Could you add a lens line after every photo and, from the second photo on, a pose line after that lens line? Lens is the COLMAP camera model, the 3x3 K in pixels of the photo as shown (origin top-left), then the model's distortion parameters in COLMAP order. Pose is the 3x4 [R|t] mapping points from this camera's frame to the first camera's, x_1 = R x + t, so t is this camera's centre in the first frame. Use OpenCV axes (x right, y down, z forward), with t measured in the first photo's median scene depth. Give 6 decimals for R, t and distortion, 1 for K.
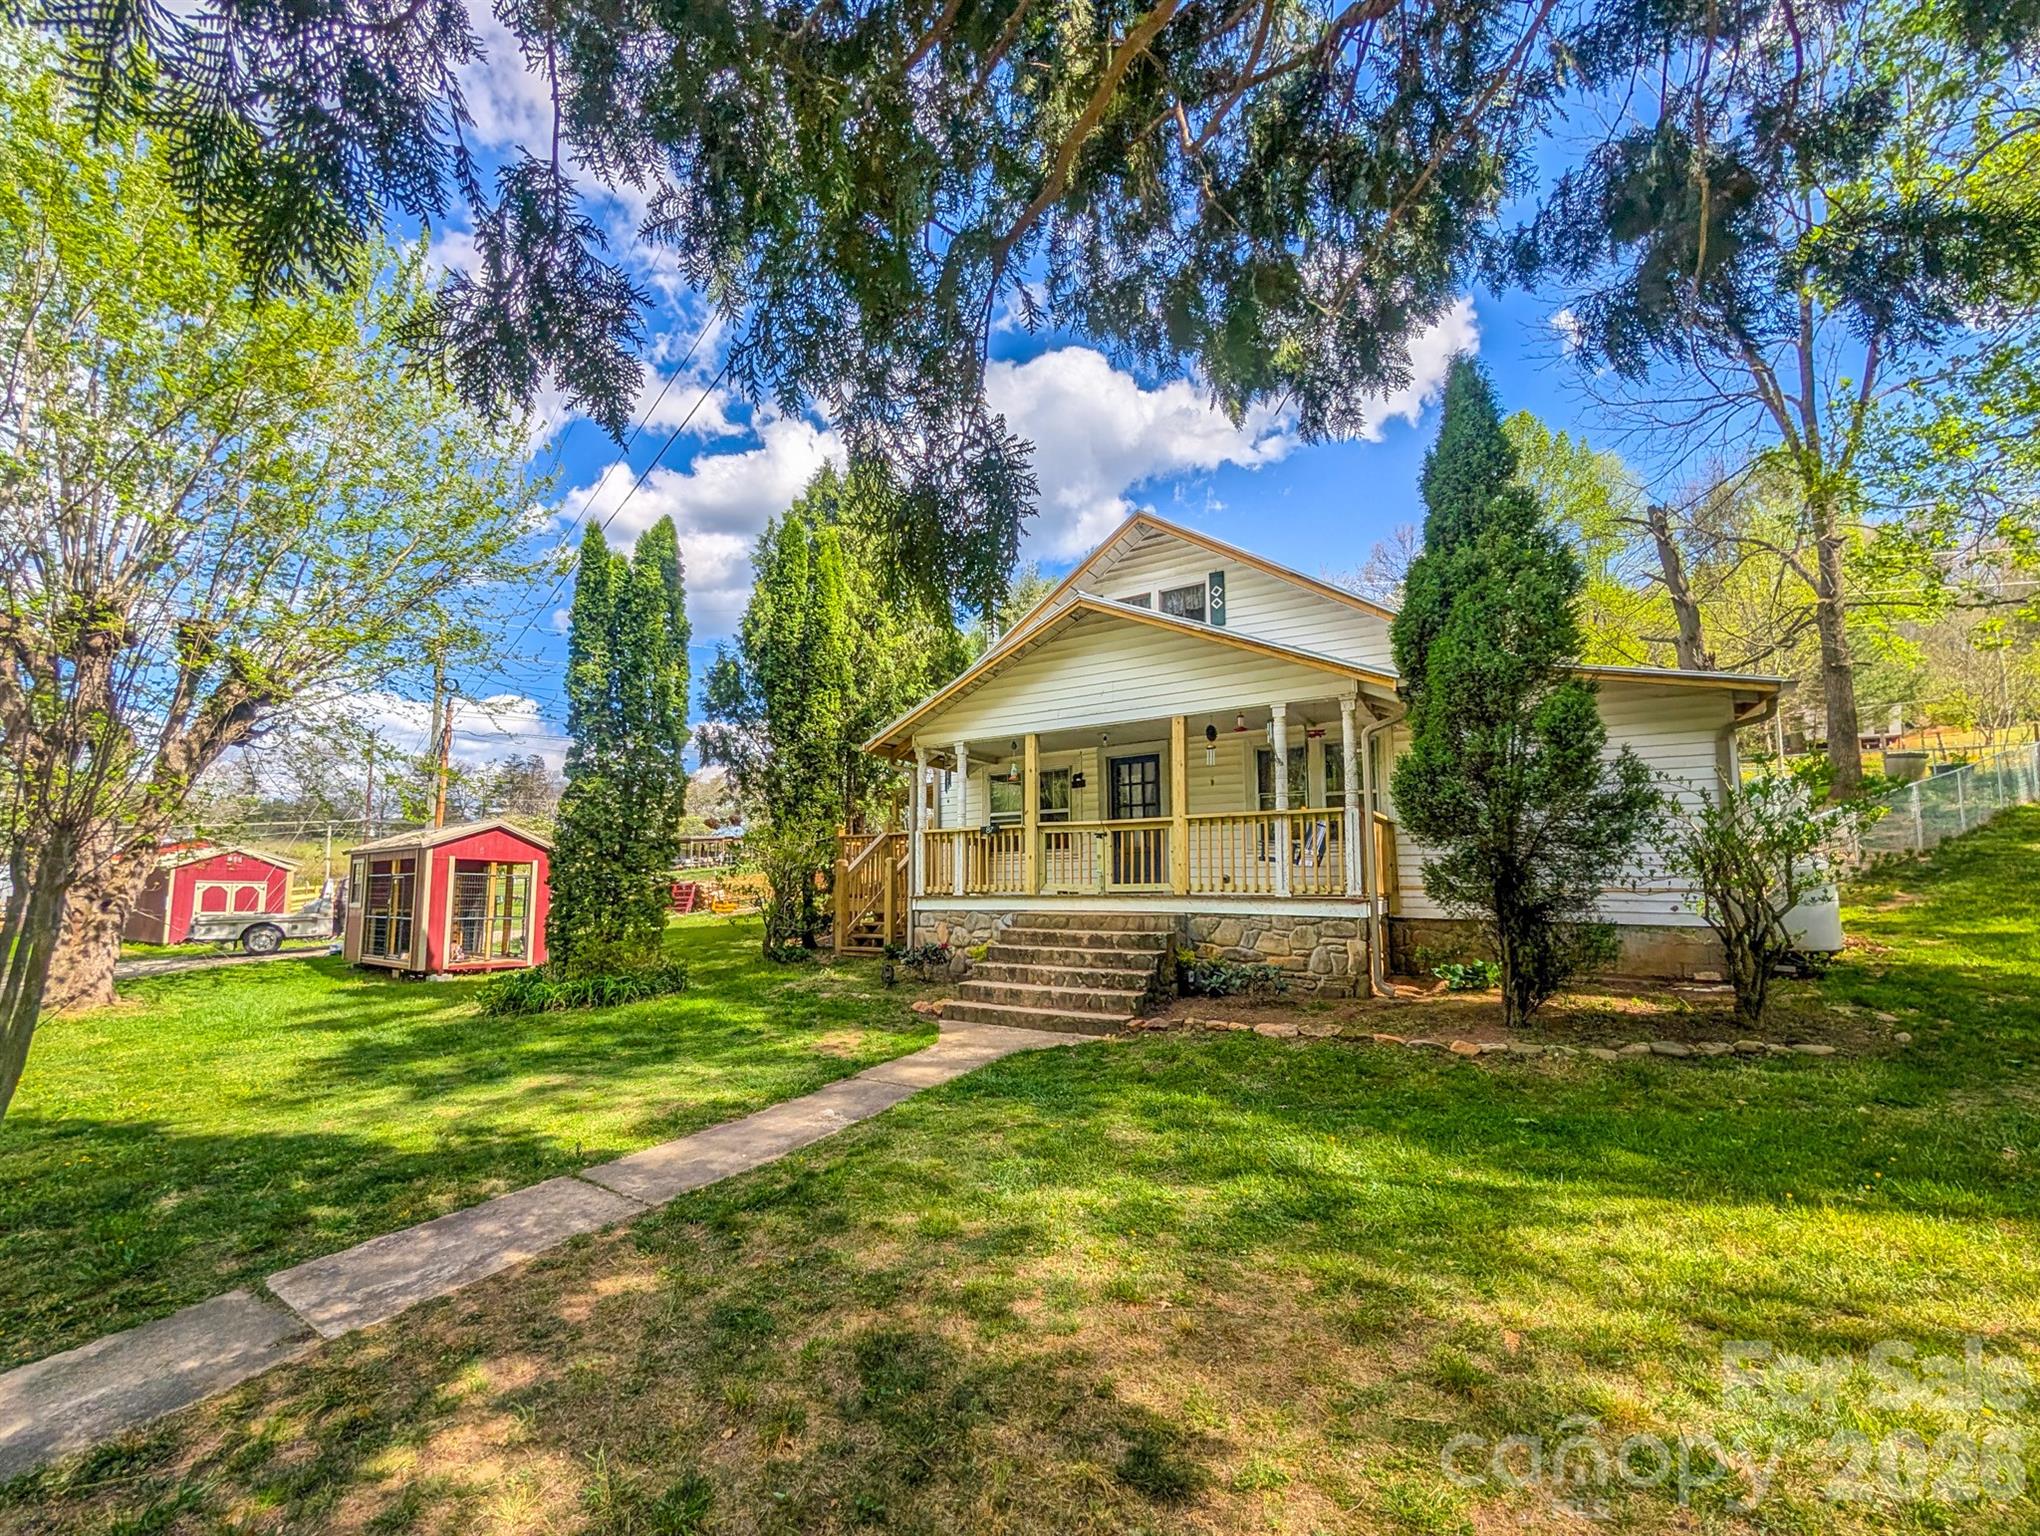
lens RADIAL K [[850.2, 0, 988.1], [0, 850.2, 835.5], [0, 0, 1]] dist [0.001310, 0.000020]
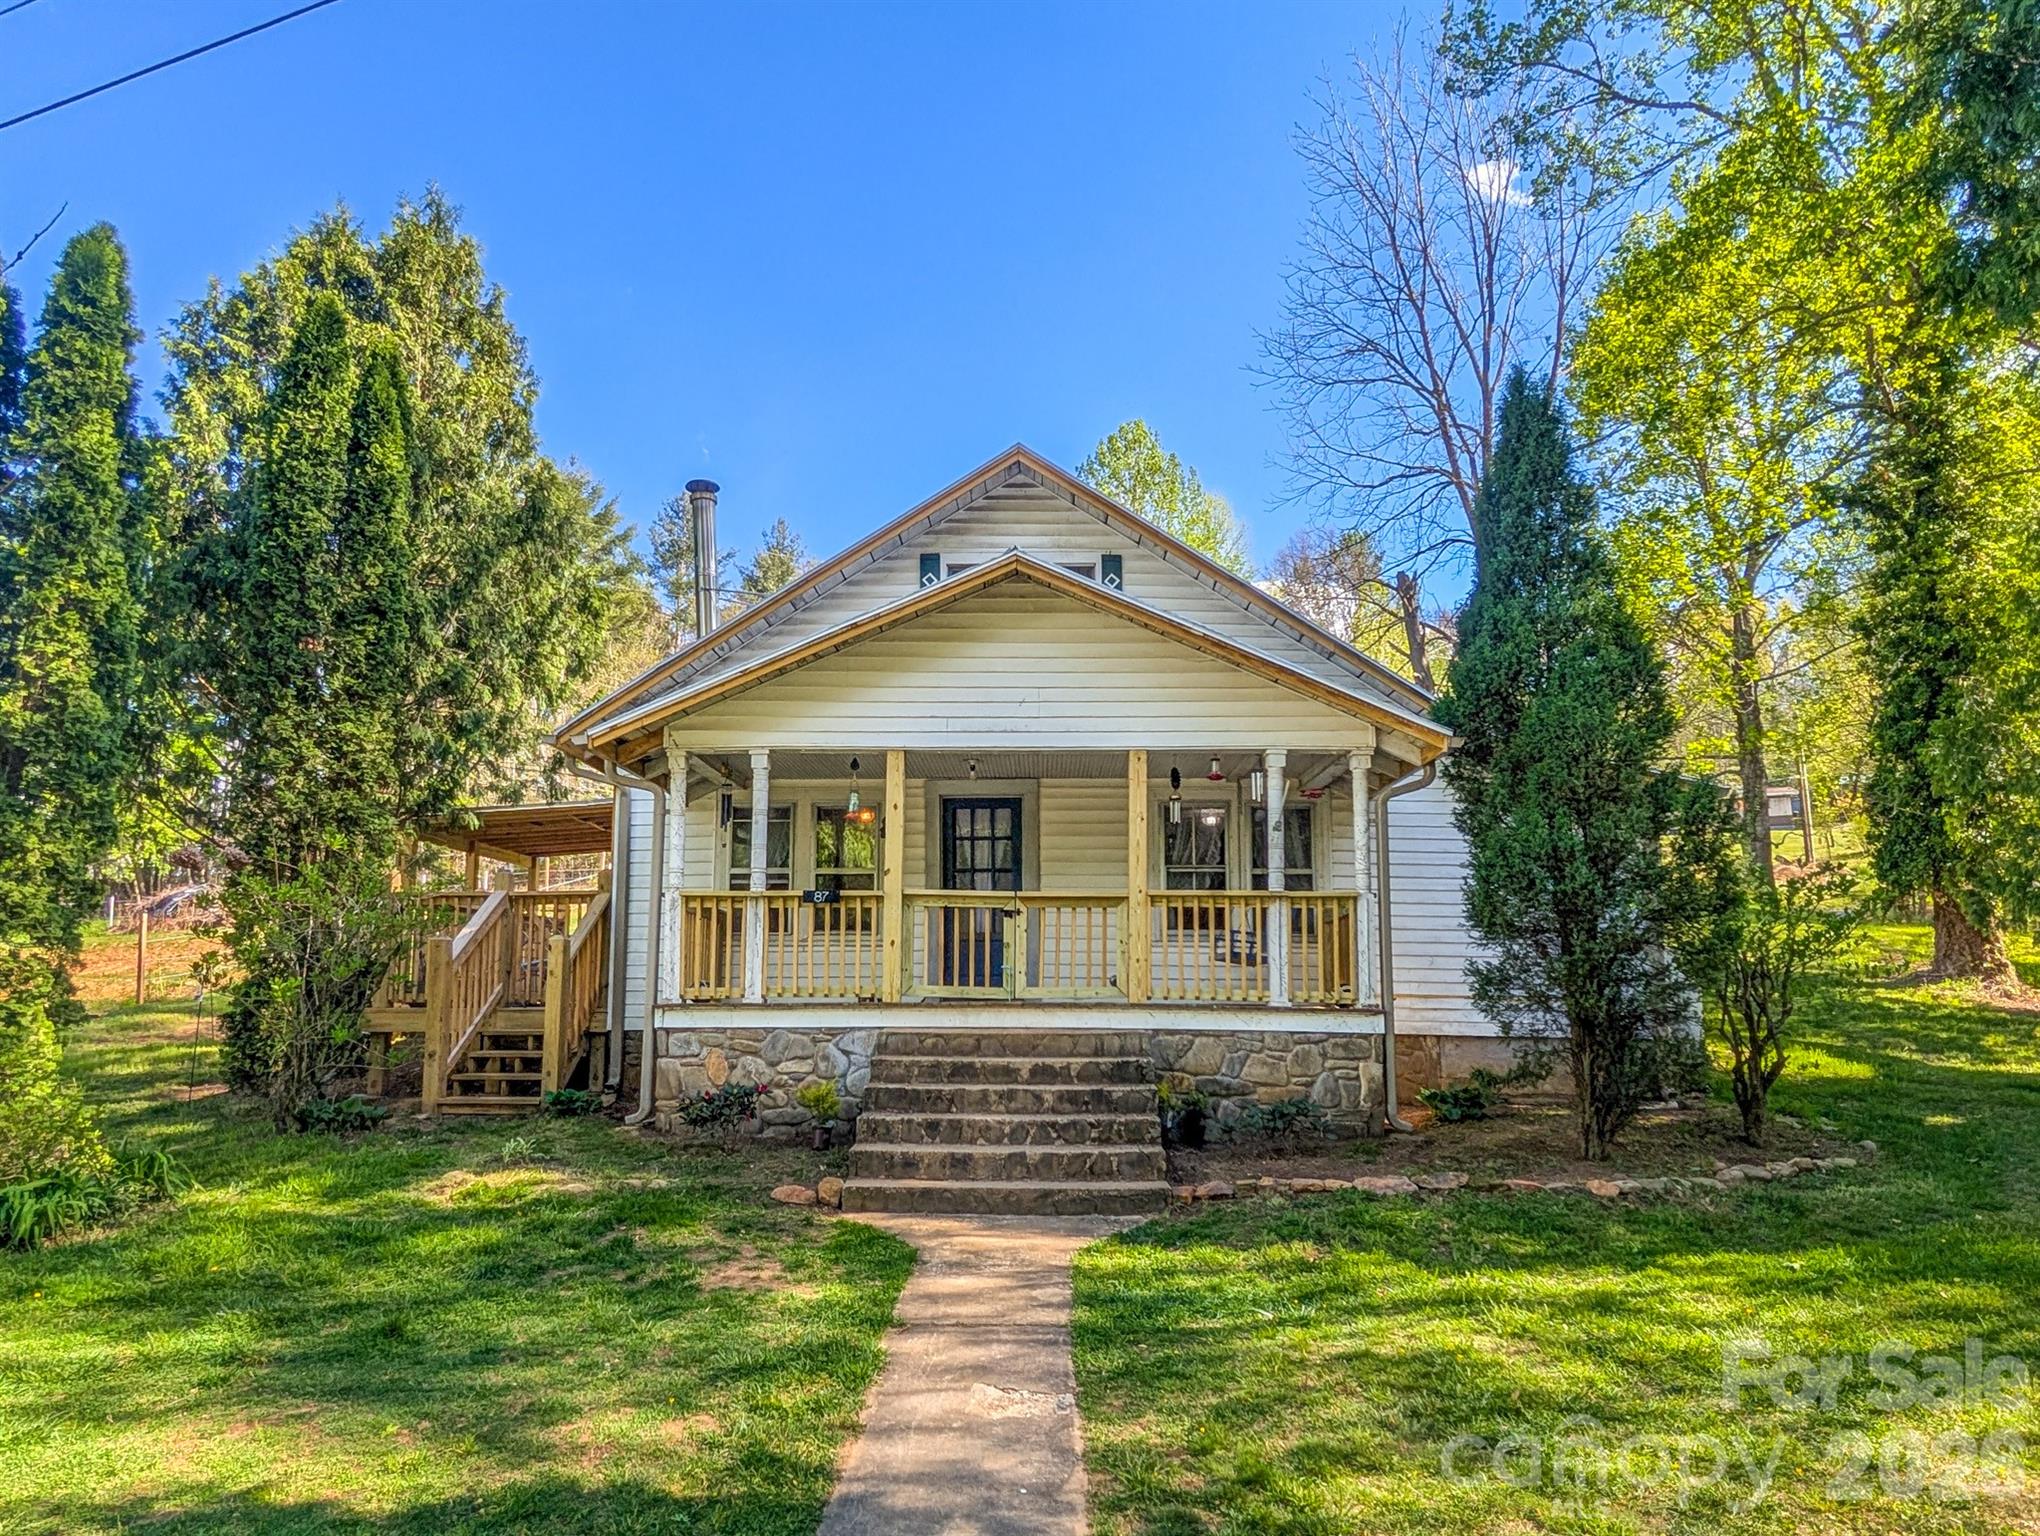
lens RADIAL K [[1233.9, 0, 1049.0], [0, 1233.9, 878.9], [0, 0, 1]] dist [-0.004548, 0.002358]
pose [[0.841743, 0.056071, 0.536959, -0.347212], [-0.040105, 0.998338, -0.041381, 0.010991], [-0.538387, 0.013298, 0.842593, 0.162797]]
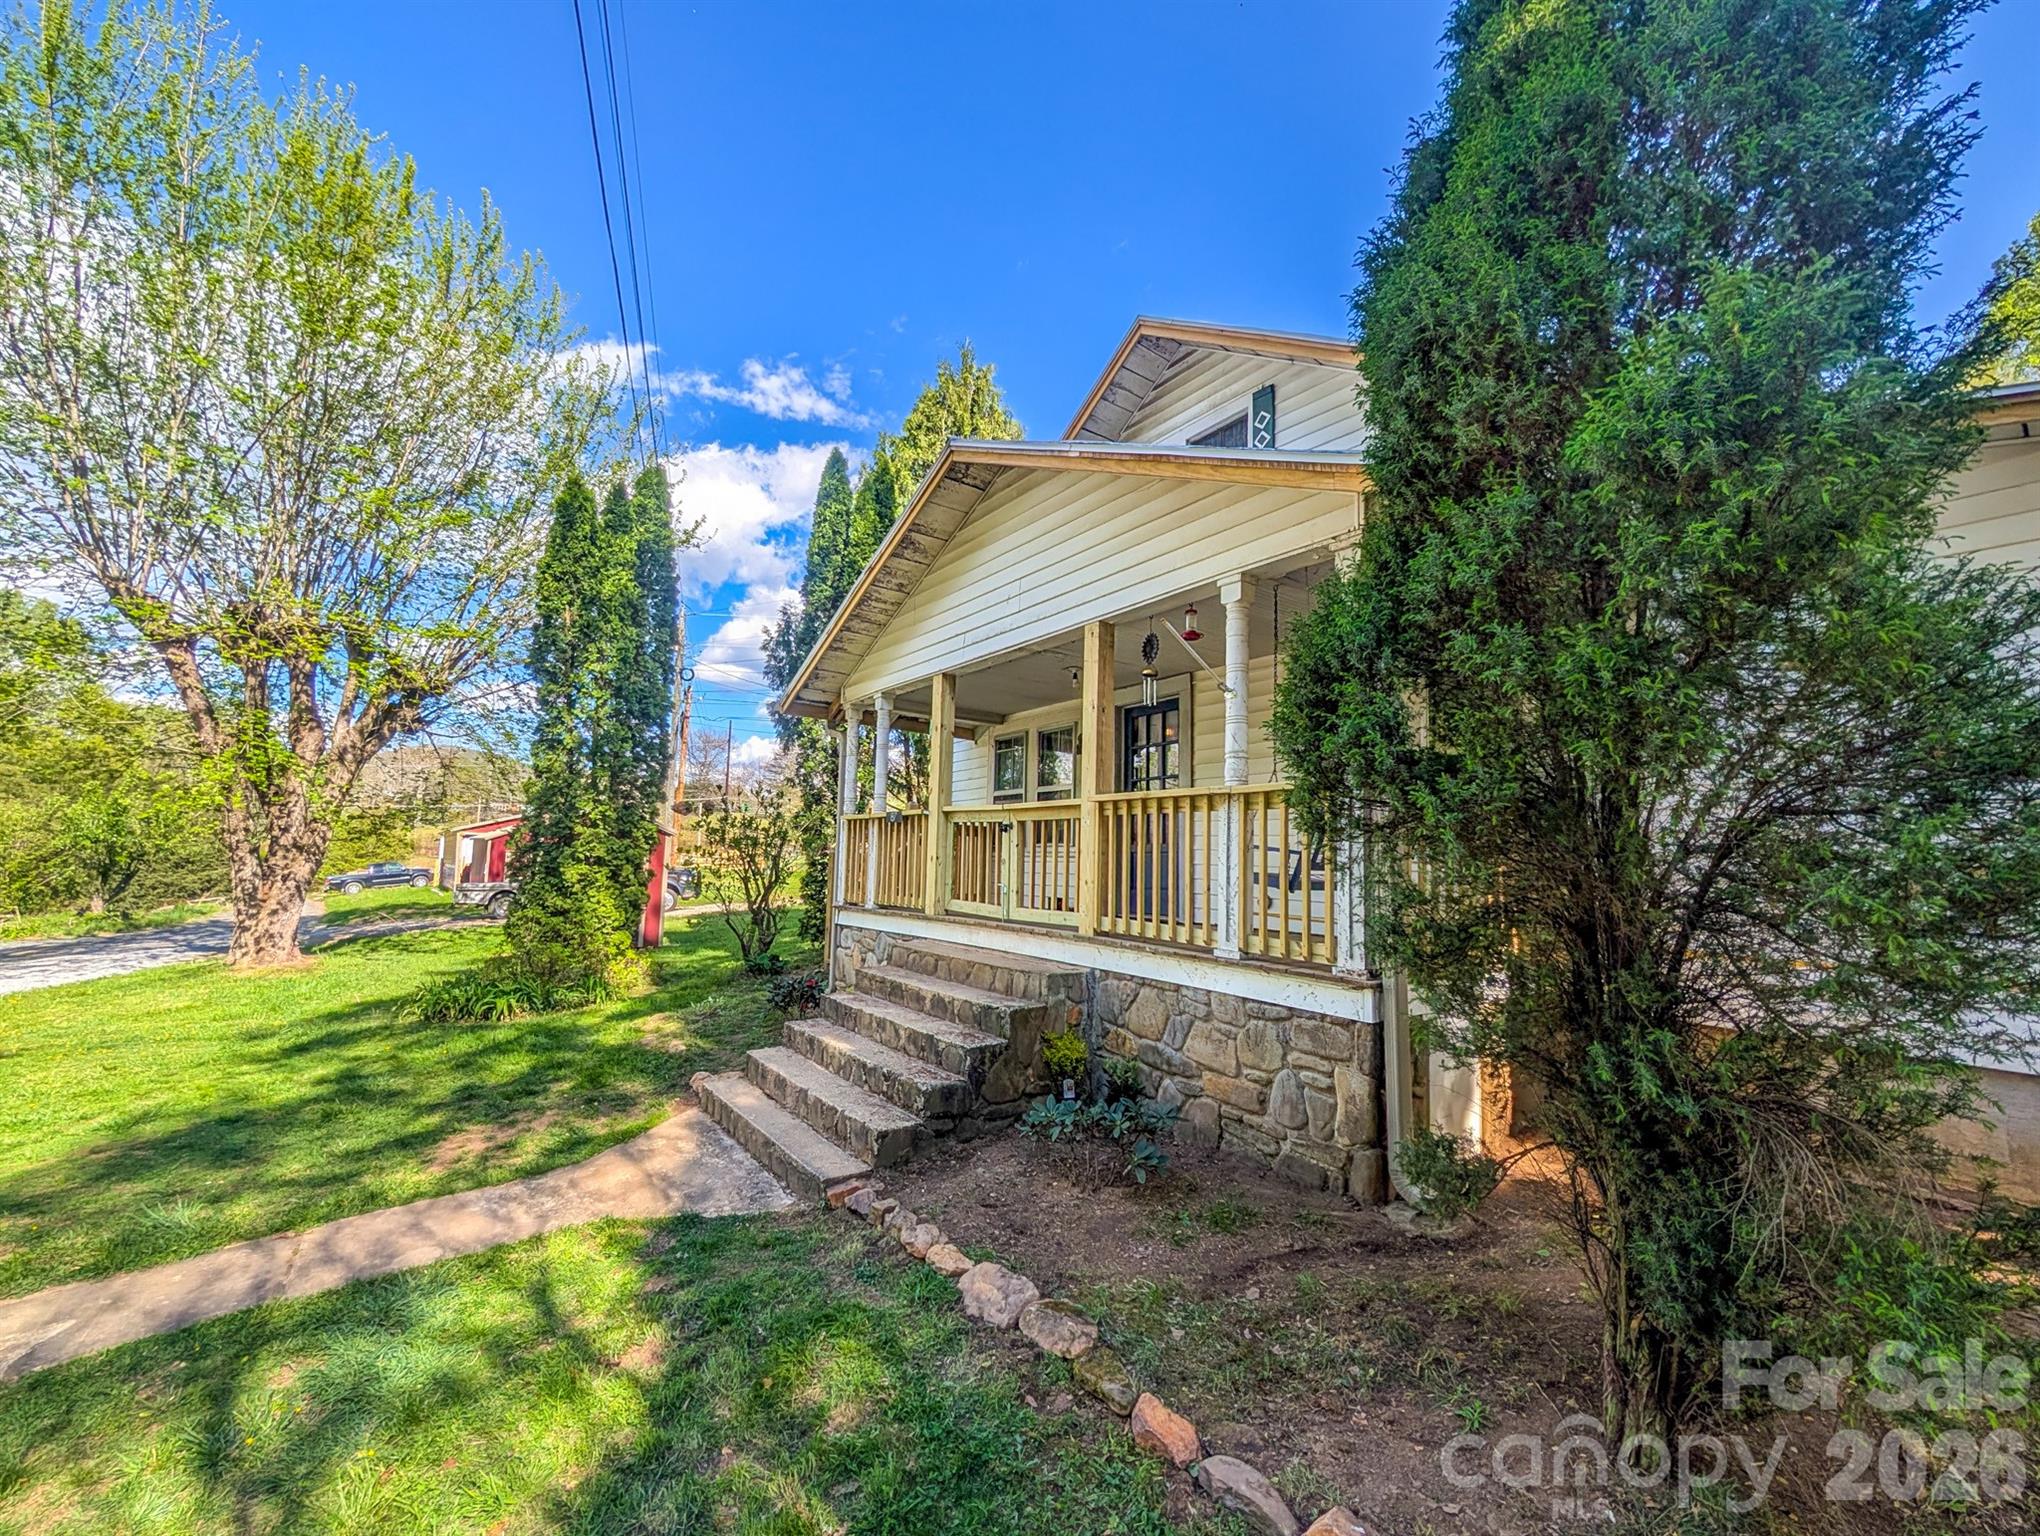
lens RADIAL K [[837.4, 0, 988.5], [0, 837.4, 813.0], [0, 0, 1]] dist [-0.002378, -0.000171]
pose [[0.924739, 0.004075, -0.380580, 0.339570], [-0.003431, 0.999991, 0.002370, -0.011979], [0.380586, -0.000885, 0.924745, 0.410116]]
